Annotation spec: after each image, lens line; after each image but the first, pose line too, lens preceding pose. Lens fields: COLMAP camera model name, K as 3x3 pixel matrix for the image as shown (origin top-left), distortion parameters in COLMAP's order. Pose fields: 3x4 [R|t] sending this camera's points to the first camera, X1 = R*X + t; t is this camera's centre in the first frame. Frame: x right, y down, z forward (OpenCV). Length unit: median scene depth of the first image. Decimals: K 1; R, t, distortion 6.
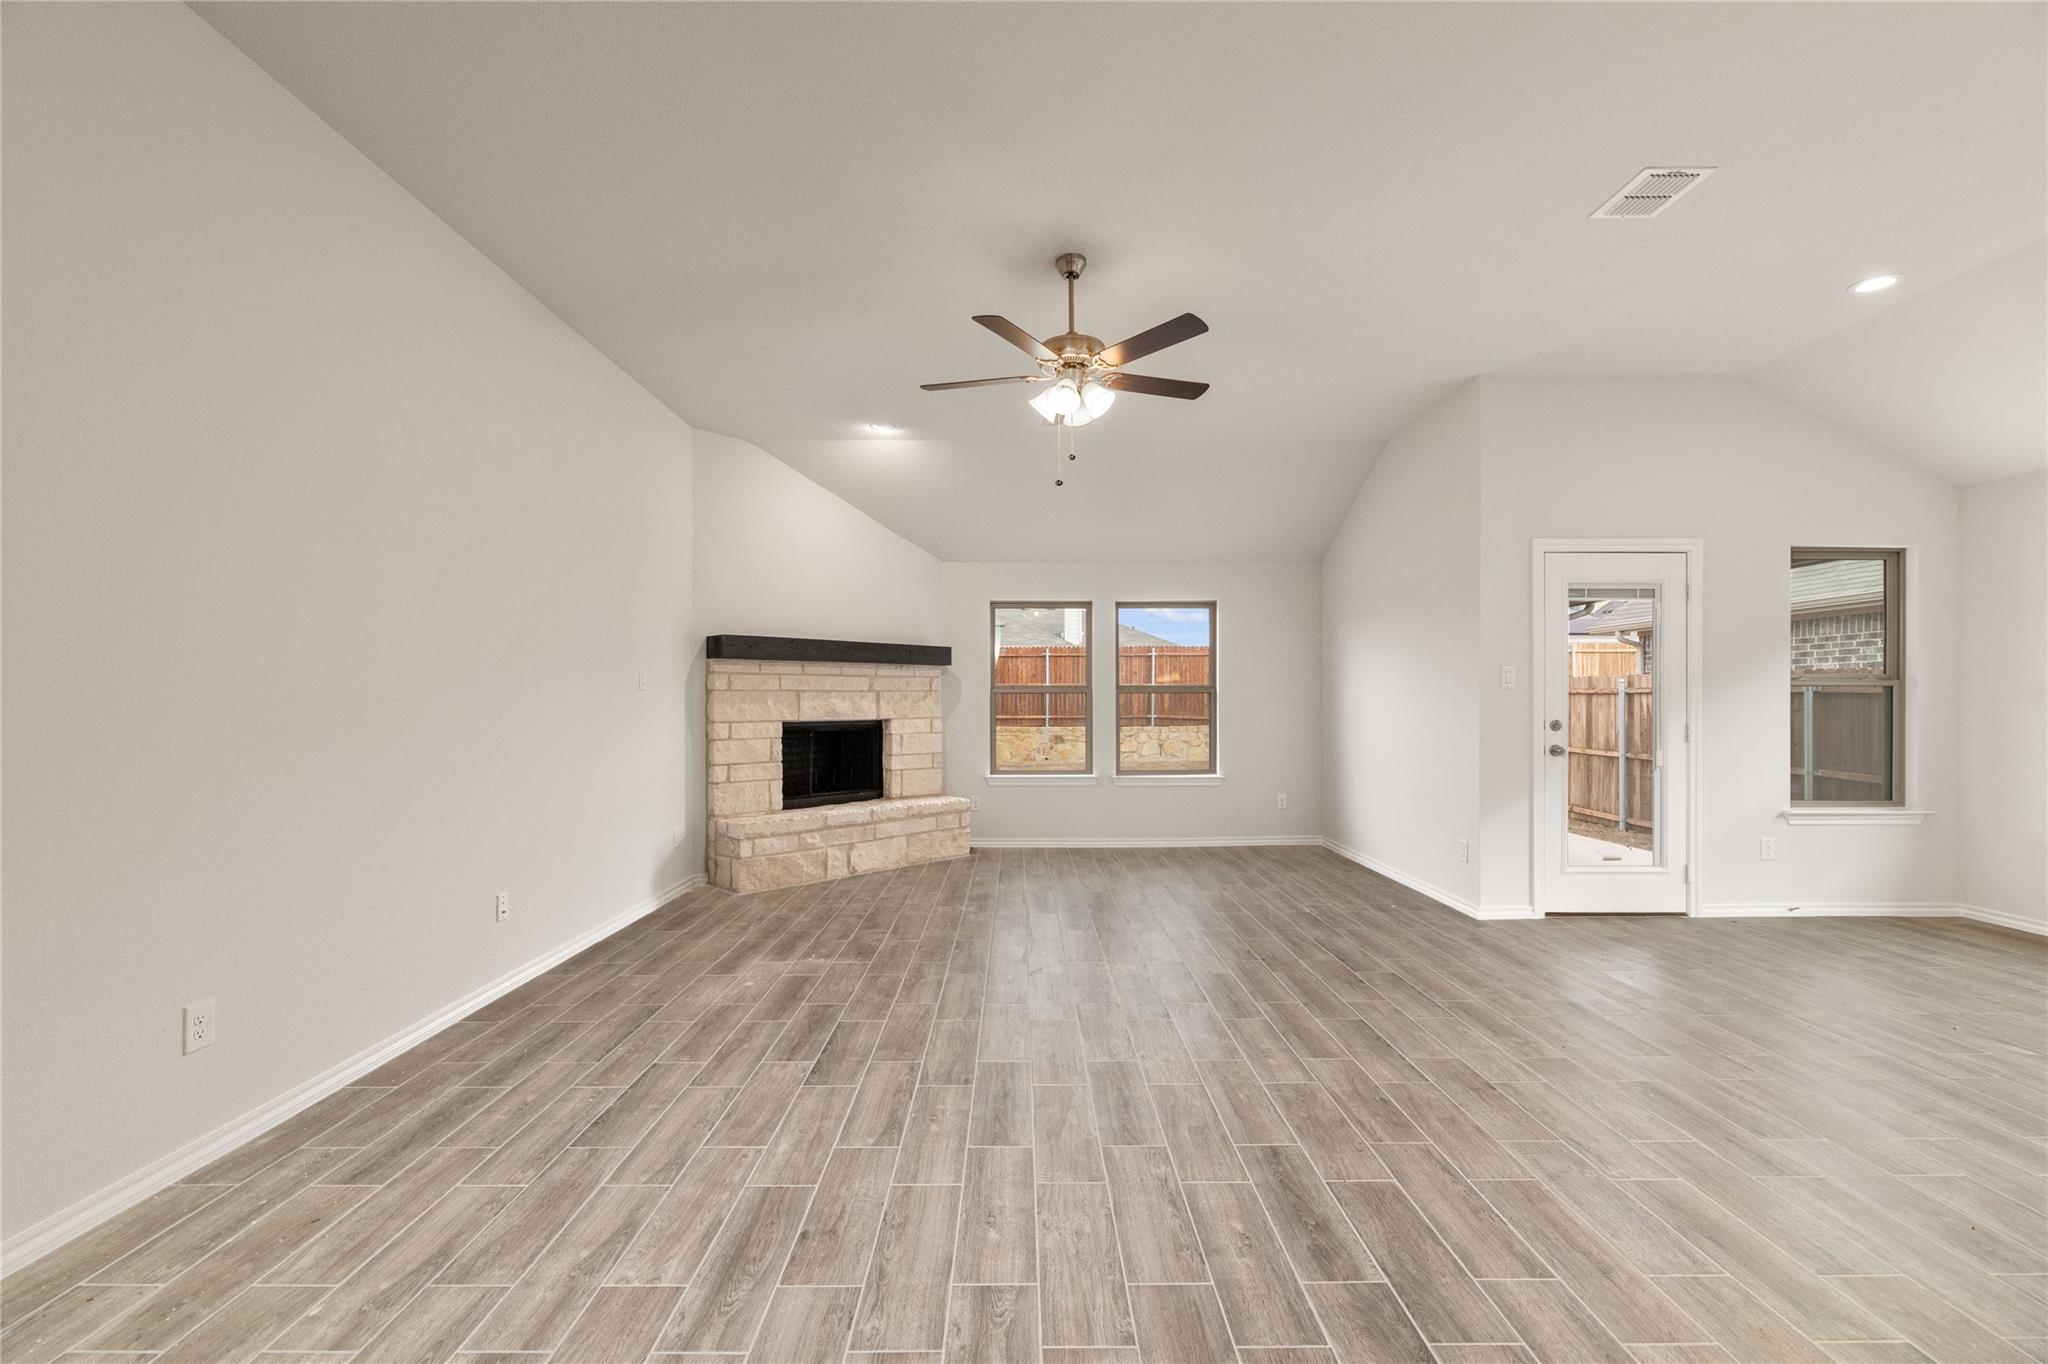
lens RADIAL K [[848.5, 0, 1023.6], [0, 848.5, 700.2], [0, 0, 1]] dist [-0.000753, -0.000146]
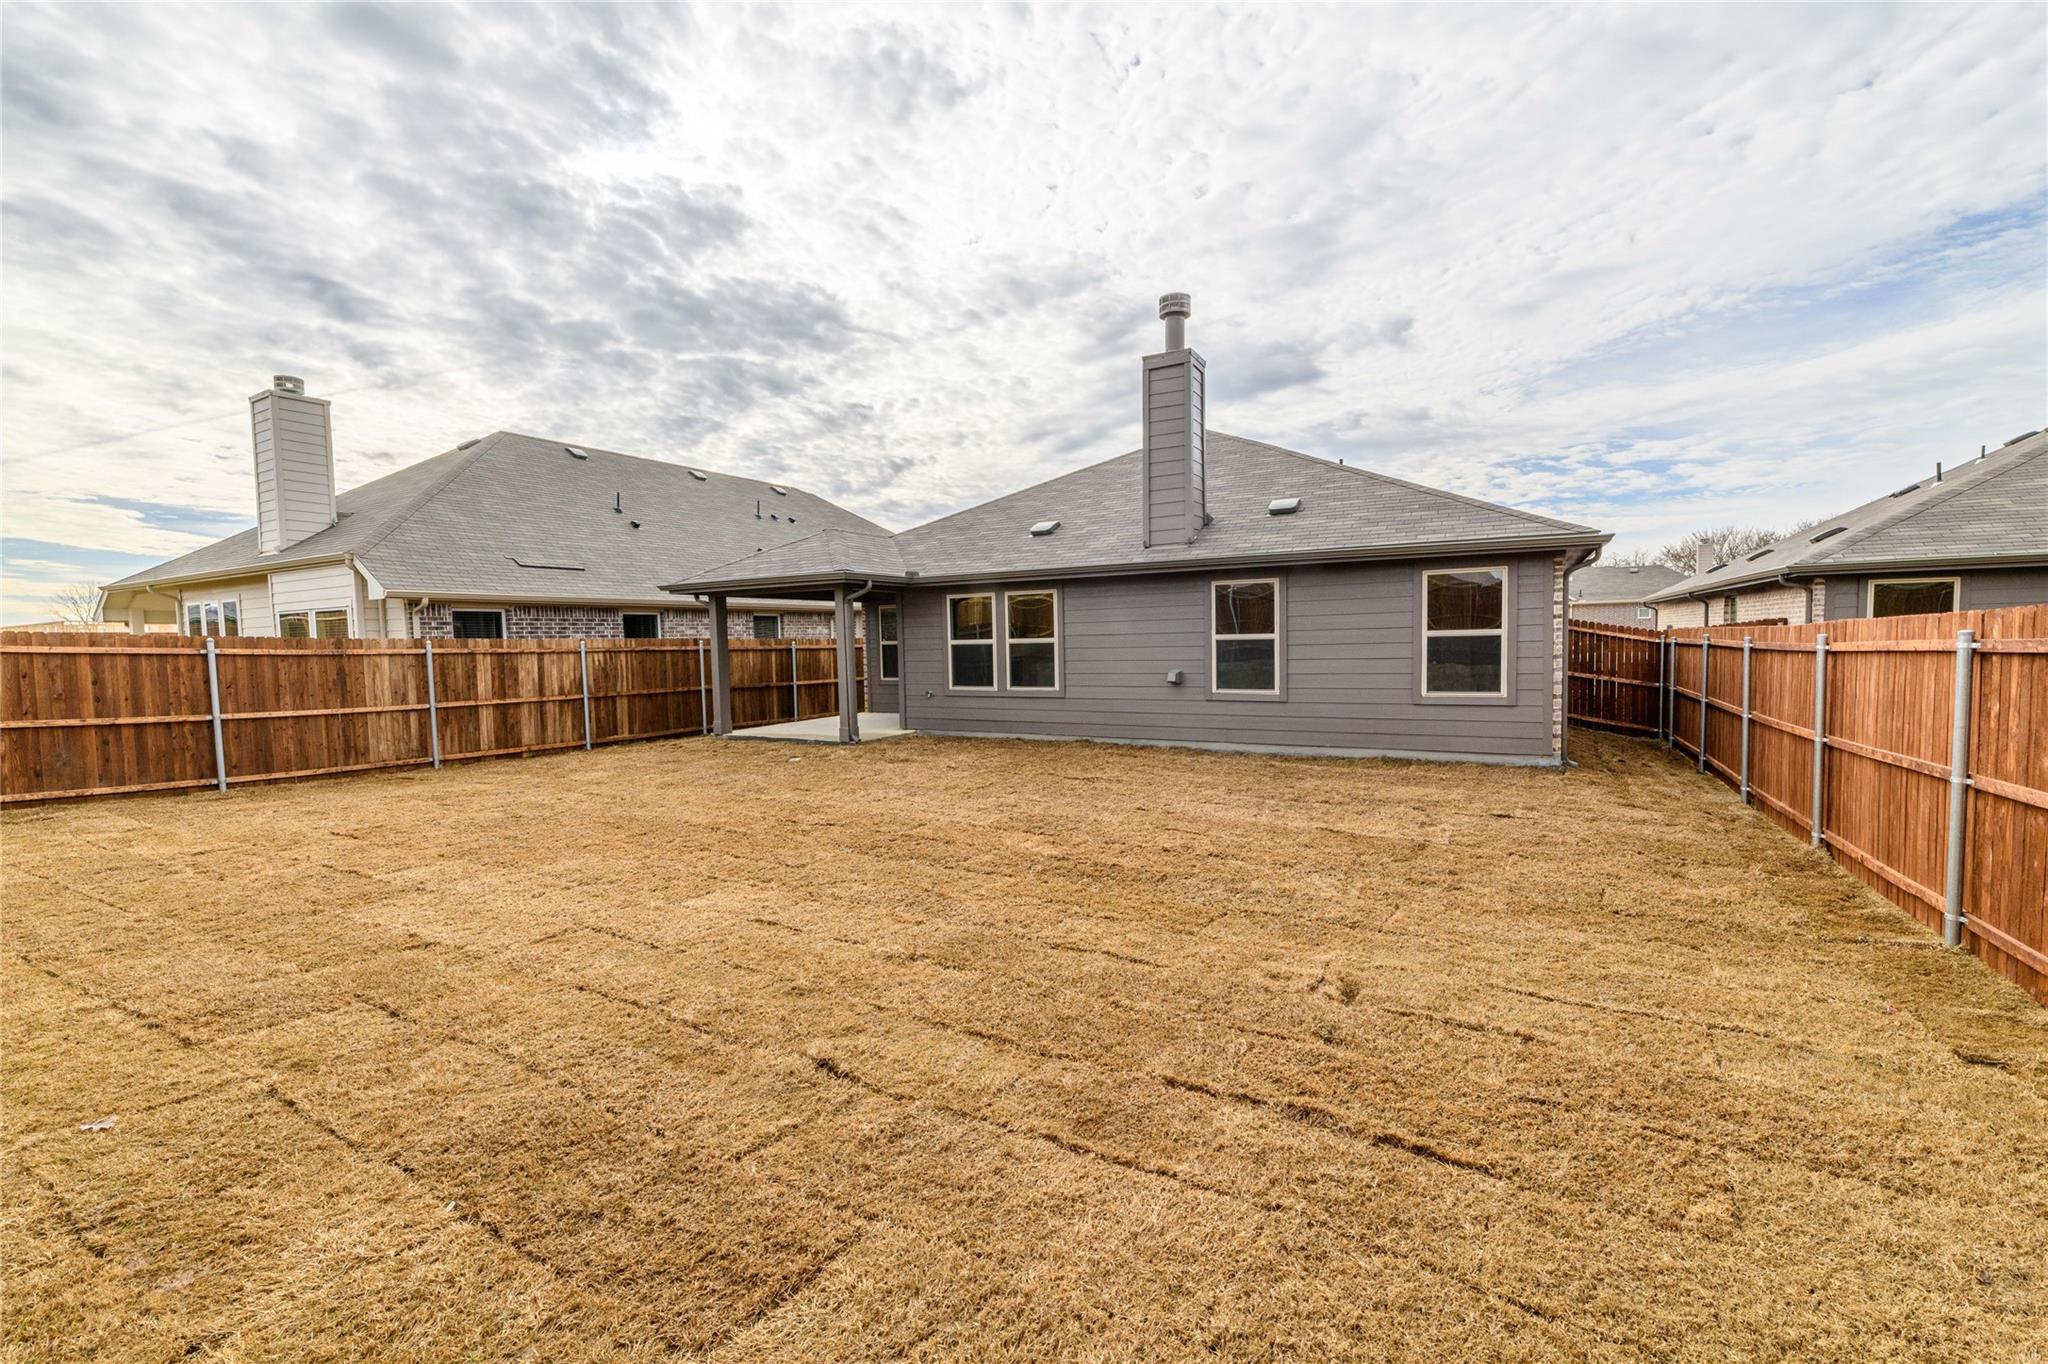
lens RADIAL K [[856.1, 0, 1018.5], [0, 856.1, 711.2], [0, 0, 1]] dist [-0.000700, 0.000259]
pose [[-0.862745, -0.022425, 0.505141, -1.098828], [0.021411, 0.996500, 0.080807, -0.014820], [-0.505185, 0.080531, -0.859246, 3.268541]]
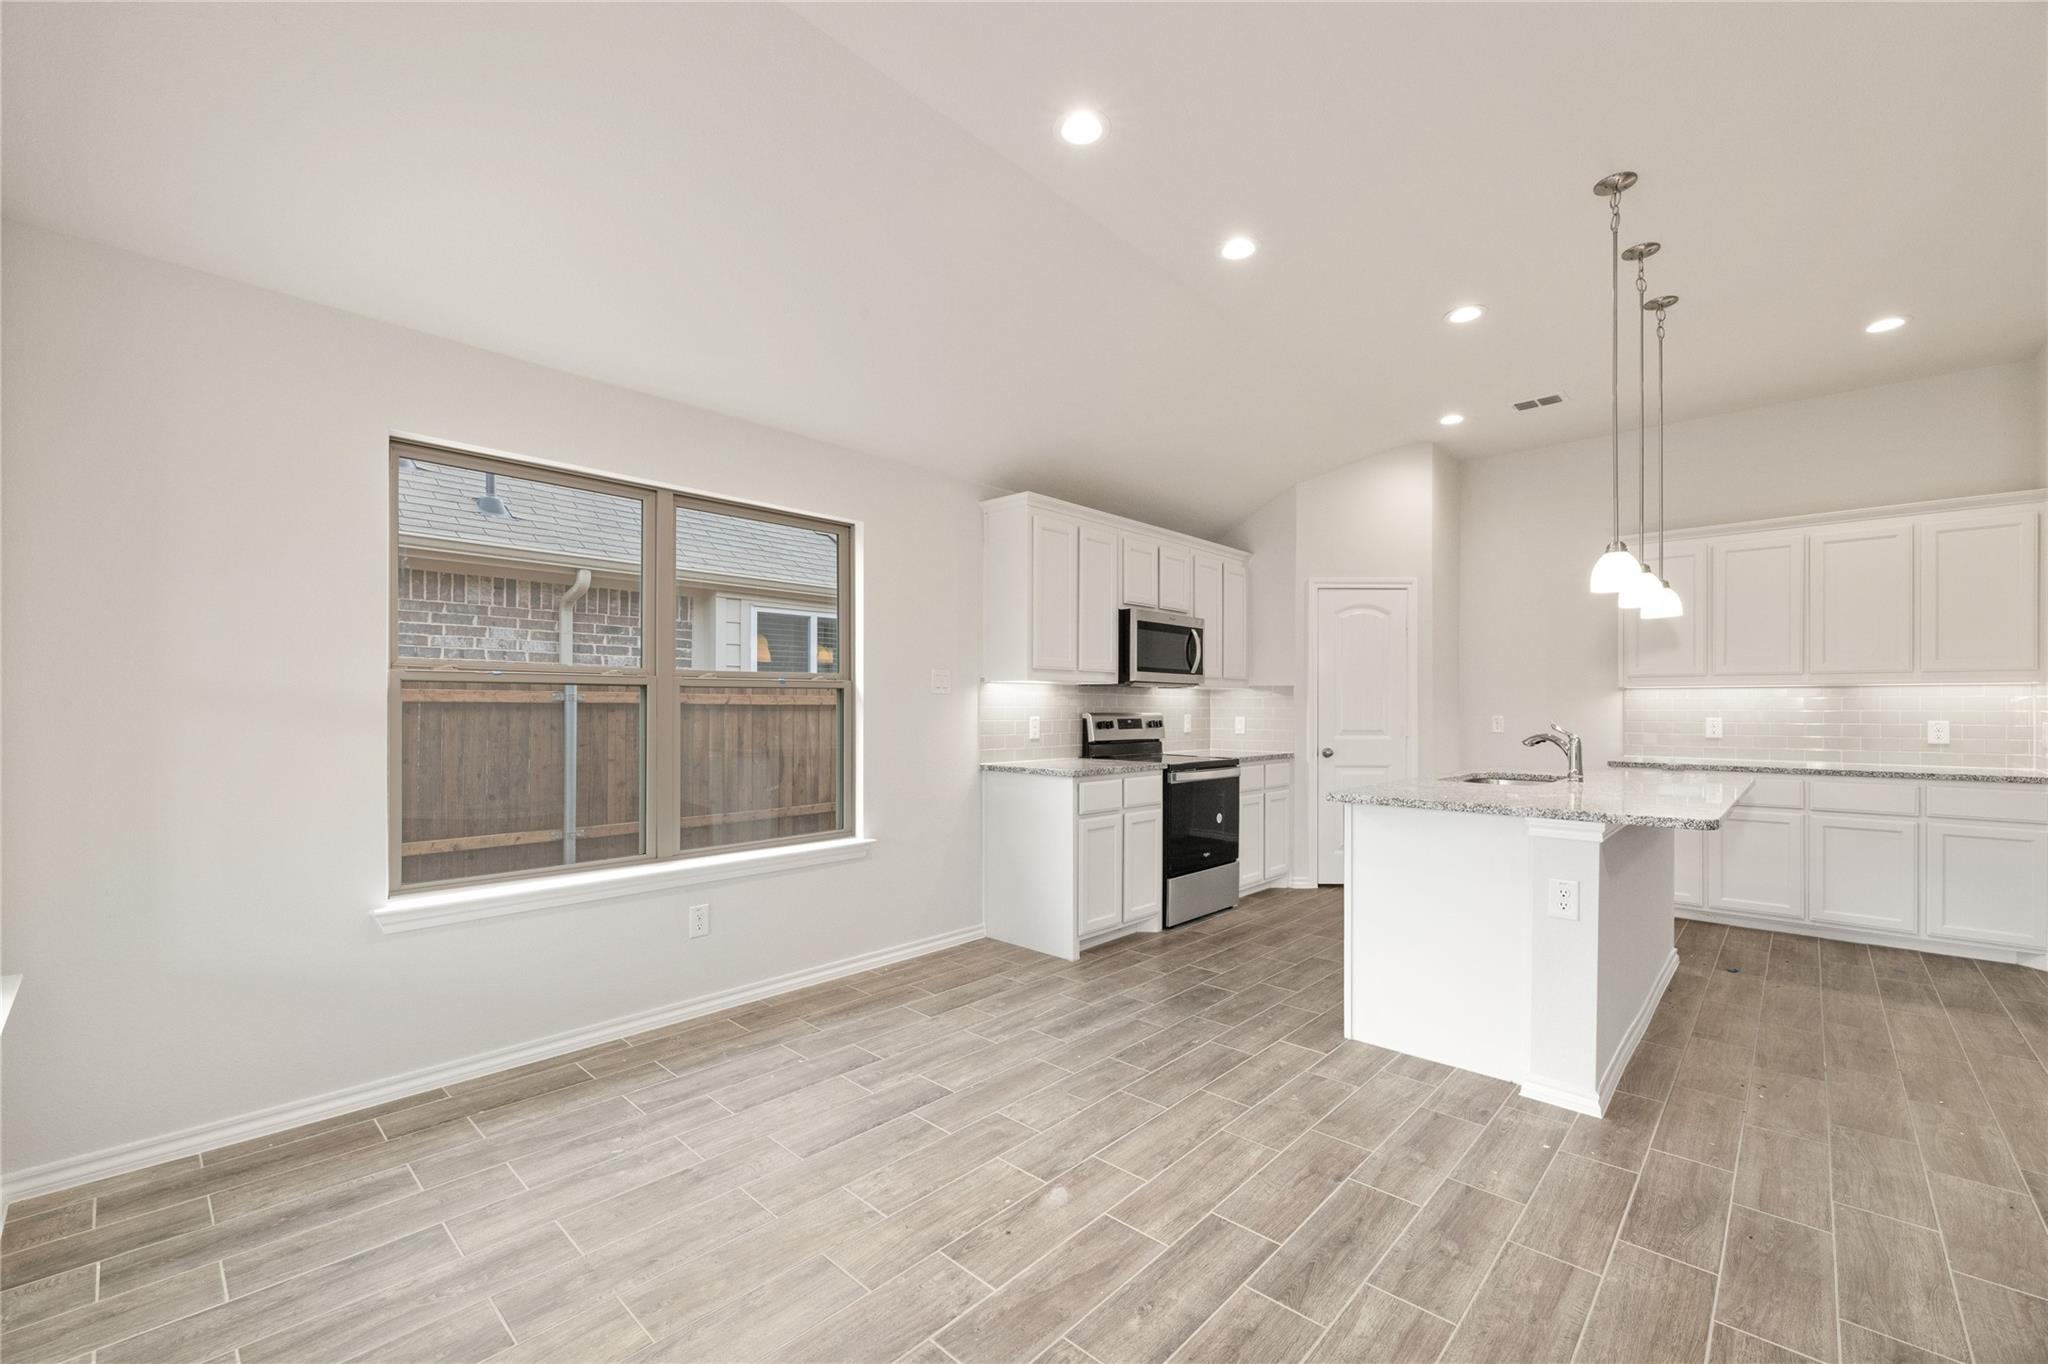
lens RADIAL K [[837.0, 0, 1021.8], [0, 837.0, 706.2], [0, 0, 1]] dist [-0.003072, 0.000585]
pose [[-0.724869, 0.002315, 0.688883, 0.366348], [-0.003199, 0.999972, -0.006726, 0.001211], [-0.688879, -0.007079, -0.724842, 0.796664]]
